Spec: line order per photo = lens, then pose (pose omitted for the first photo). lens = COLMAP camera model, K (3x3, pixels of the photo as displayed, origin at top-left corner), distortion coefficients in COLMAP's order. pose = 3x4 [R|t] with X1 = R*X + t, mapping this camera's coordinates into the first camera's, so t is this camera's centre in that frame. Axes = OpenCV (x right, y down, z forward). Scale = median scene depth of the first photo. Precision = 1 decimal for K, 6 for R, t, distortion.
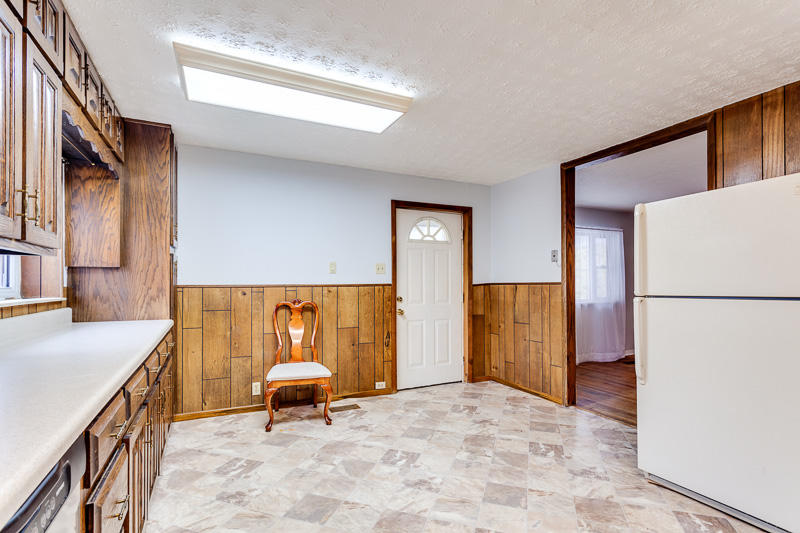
lens RADIAL K [[387.0, 0, 398.3], [0, 387.0, 255.1], [0, 0, 1]] dist [-0.001346, -0.000407]
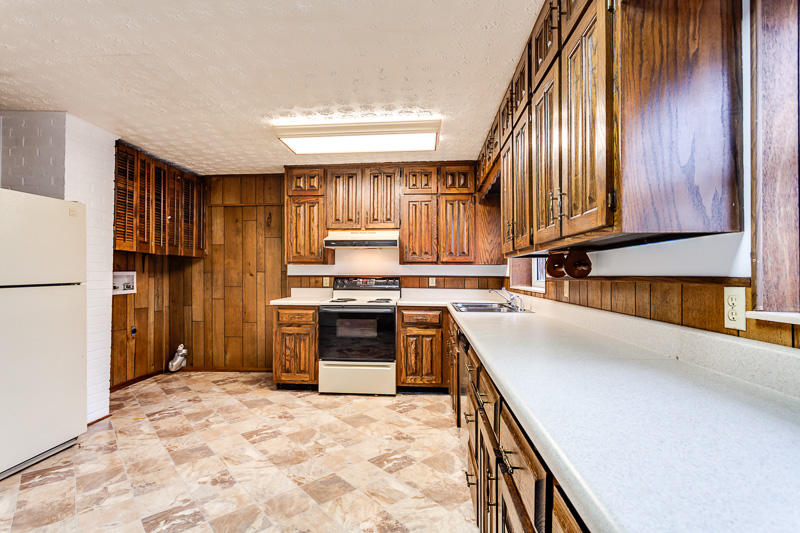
lens RADIAL K [[387.0, 0, 399.4], [0, 387.0, 268.9], [0, 0, 1]] dist [-0.001346, -0.000407]
pose [[-0.865486, 0.004872, 0.500909, -0.921240], [-0.036158, 0.996737, -0.072168, 0.132370], [-0.499626, -0.080572, -0.862486, 1.872263]]
